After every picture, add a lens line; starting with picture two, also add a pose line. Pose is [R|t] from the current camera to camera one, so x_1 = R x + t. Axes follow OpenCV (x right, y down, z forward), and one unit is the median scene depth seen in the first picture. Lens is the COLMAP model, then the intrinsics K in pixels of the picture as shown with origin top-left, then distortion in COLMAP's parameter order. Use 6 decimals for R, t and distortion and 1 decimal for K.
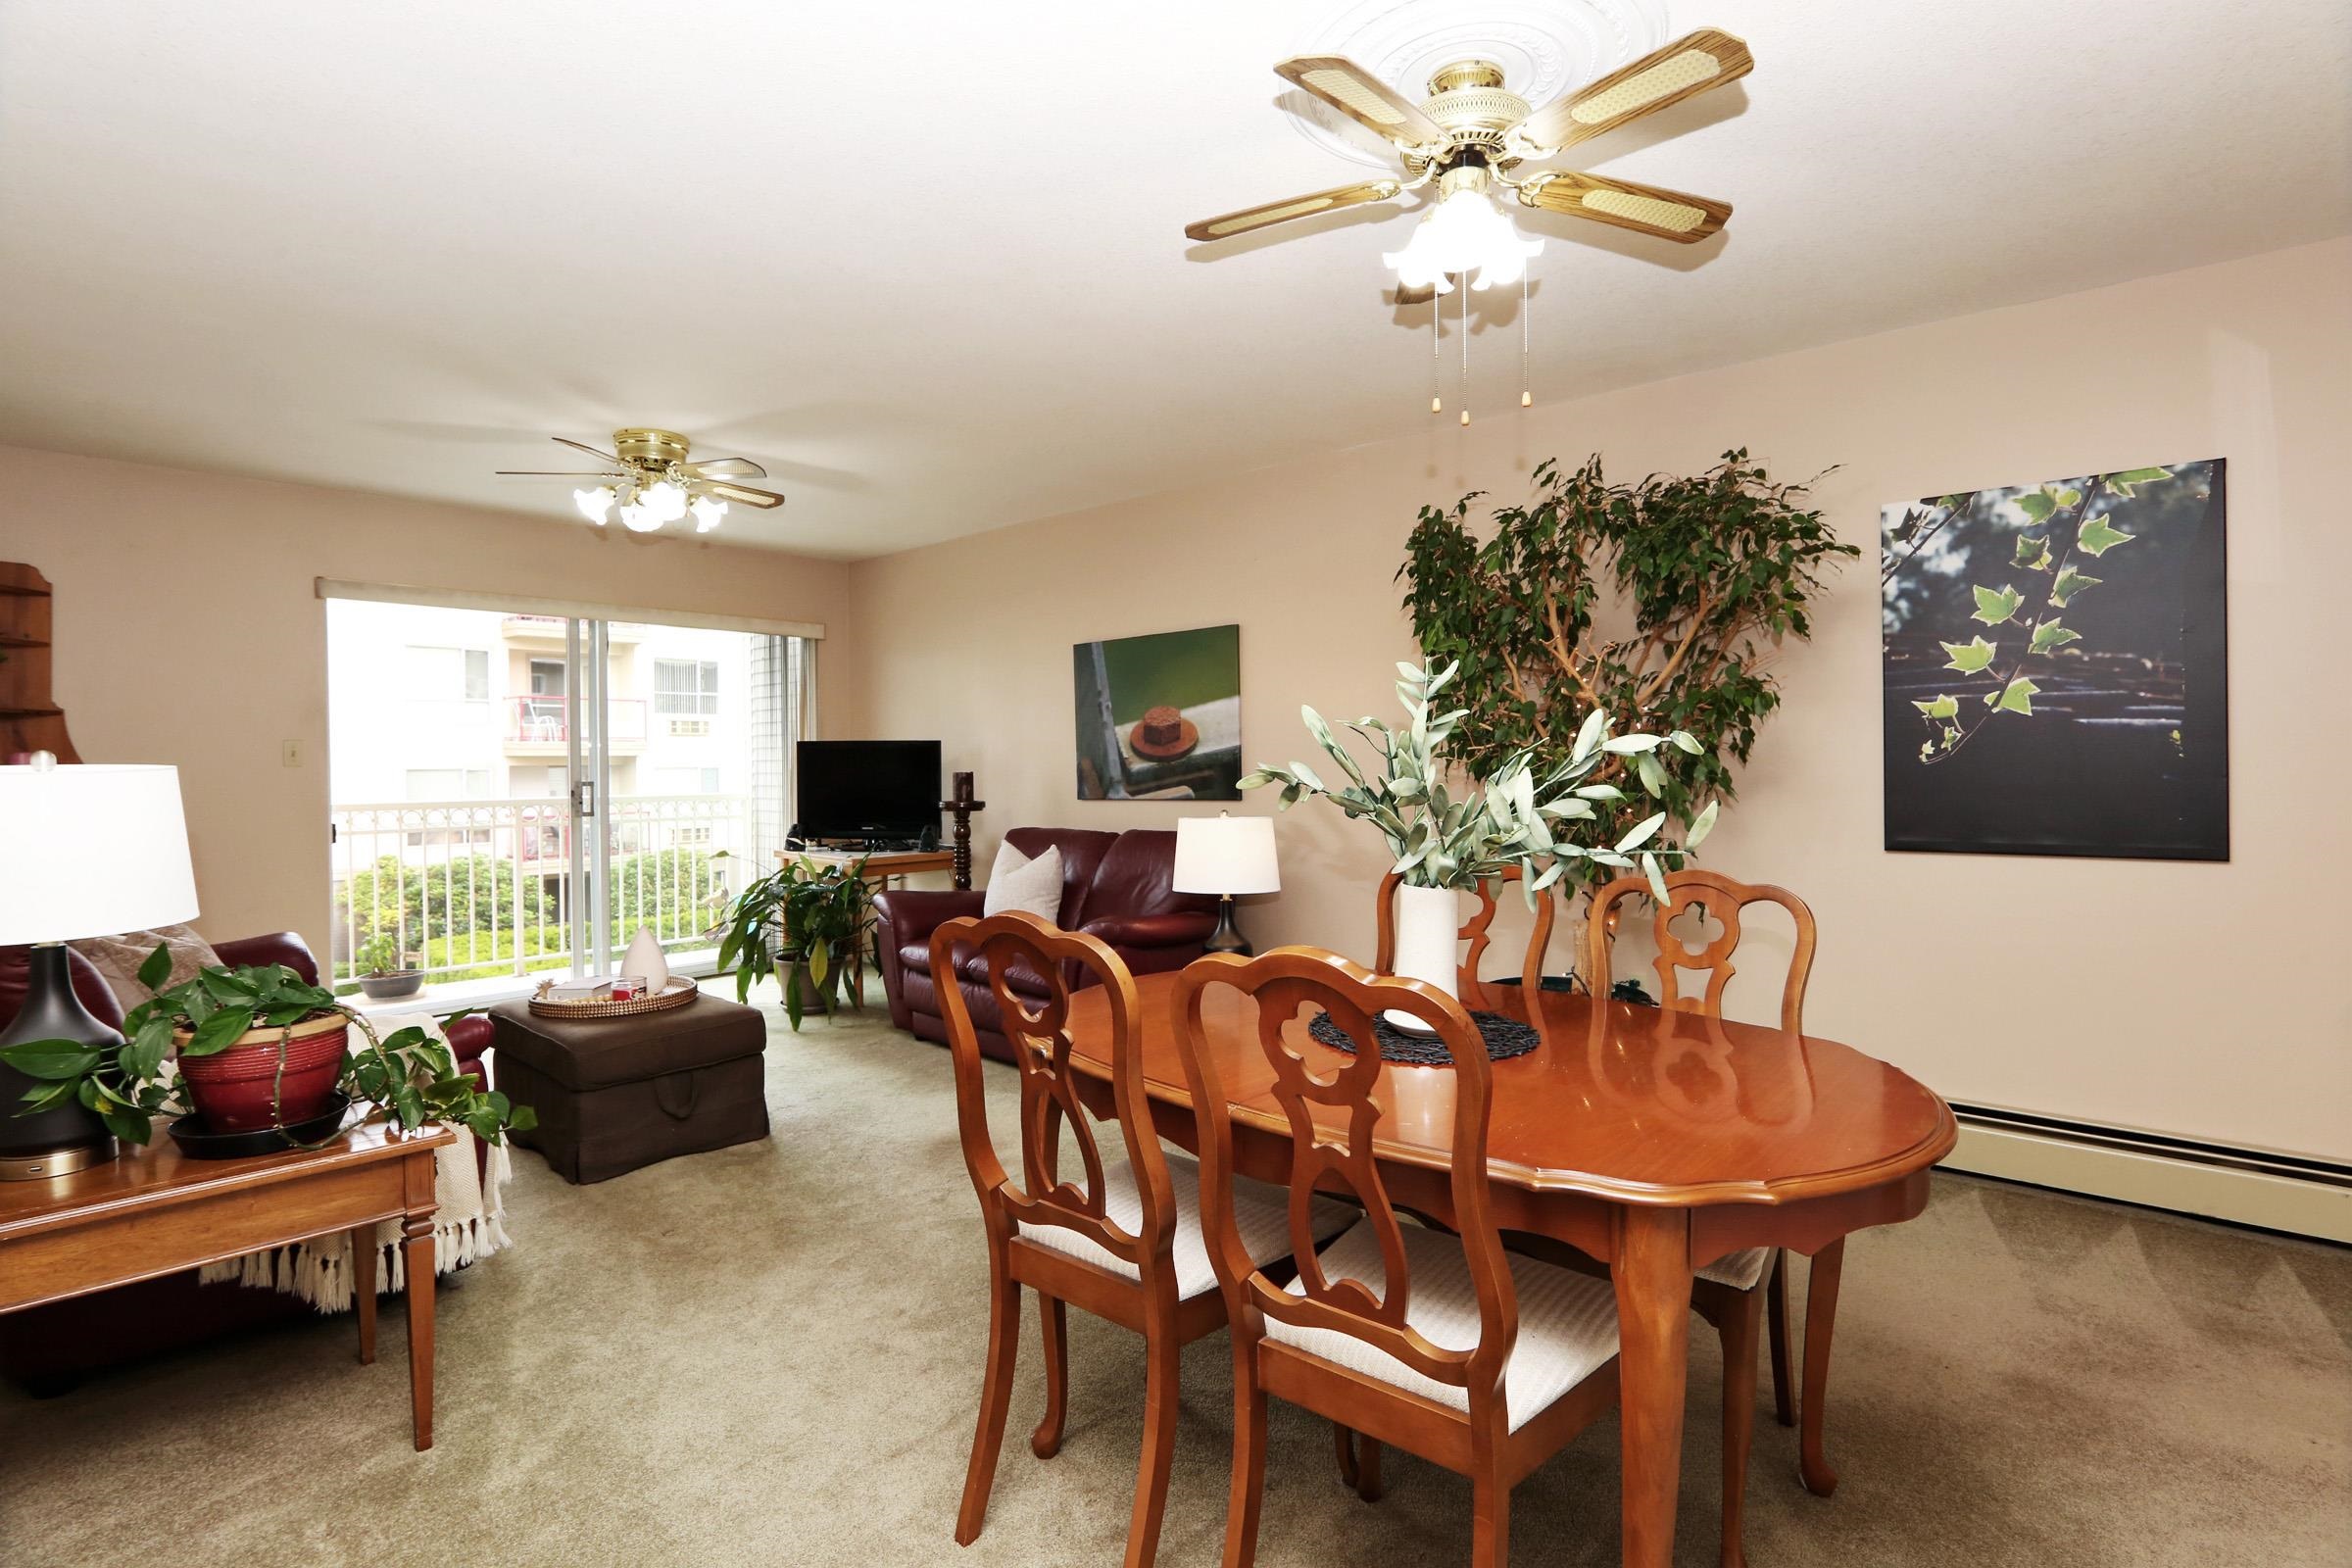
lens RADIAL K [[1142.9, 0, 1184.1], [0, 1142.9, 768.4], [0, 0, 1]] dist [-0.019637, 0.000303]
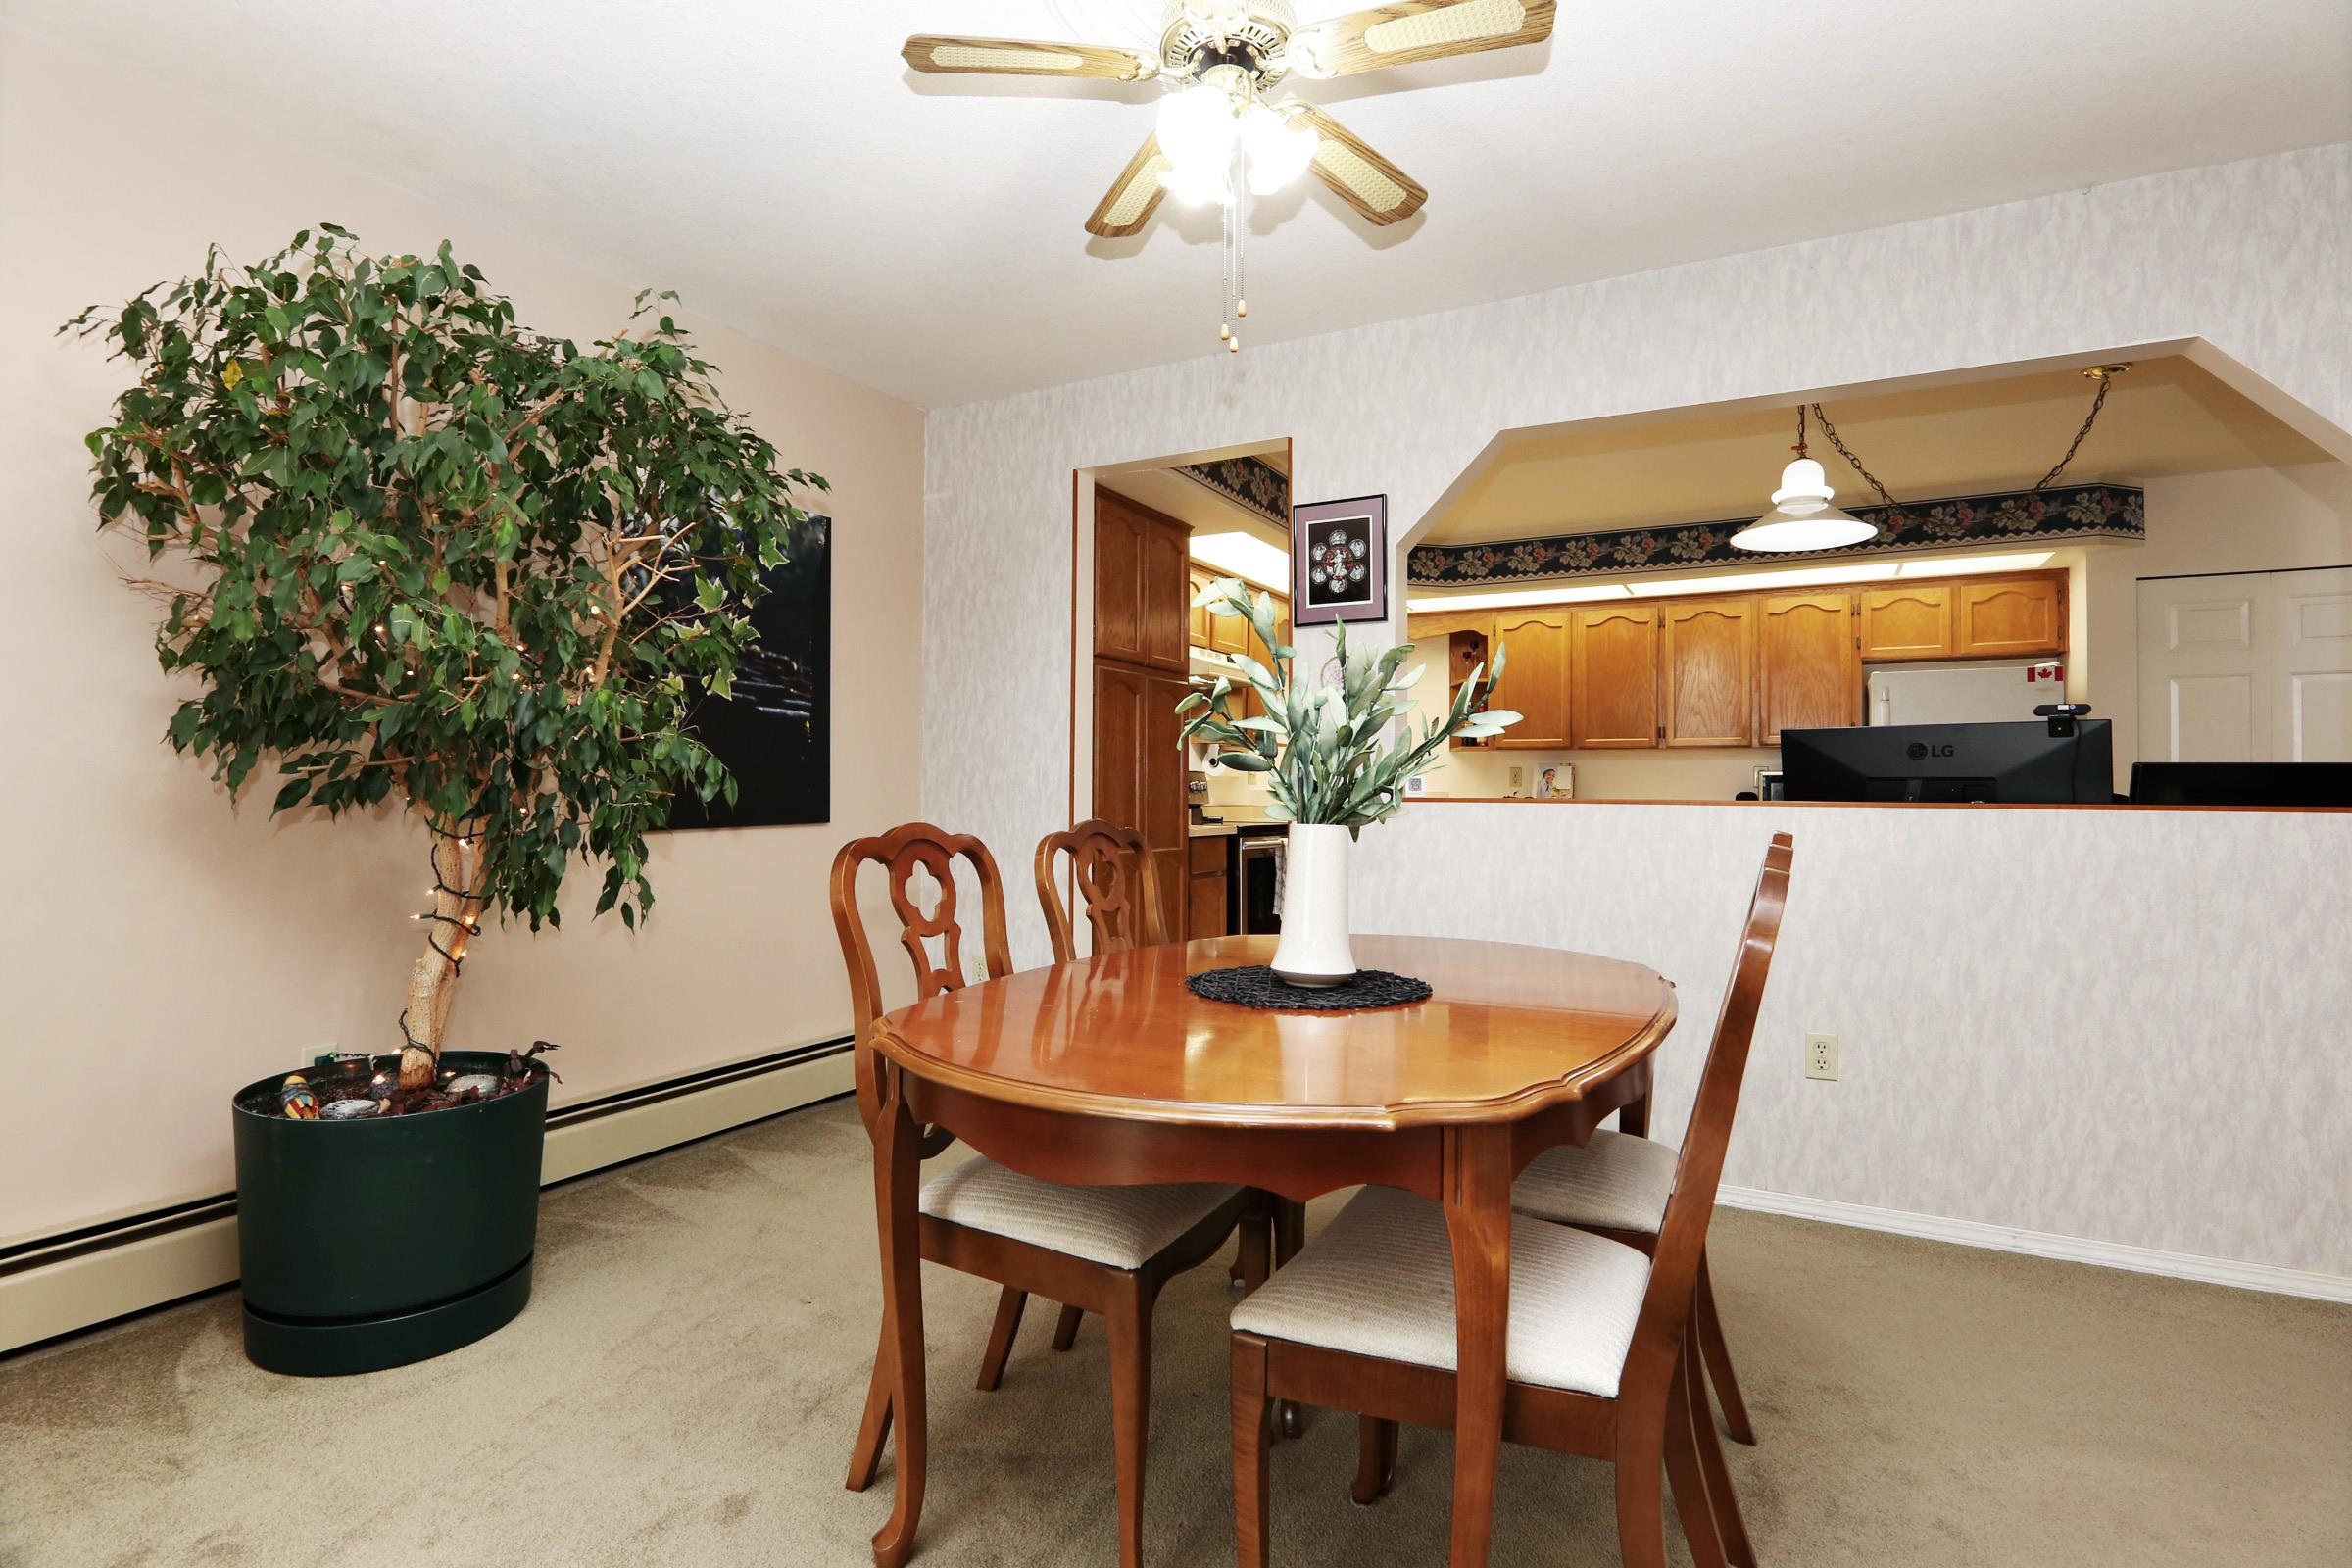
lens RADIAL K [[1142.9, 0, 1168.1], [0, 1142.9, 782.0], [0, 0, 1]] dist [-0.019637, 0.000303]
pose [[-0.237544, 0.009906, 0.971326, -0.443468], [0.008692, 0.999930, -0.008072, 0.046664], [-0.971338, 0.006525, -0.237613, 0.874664]]
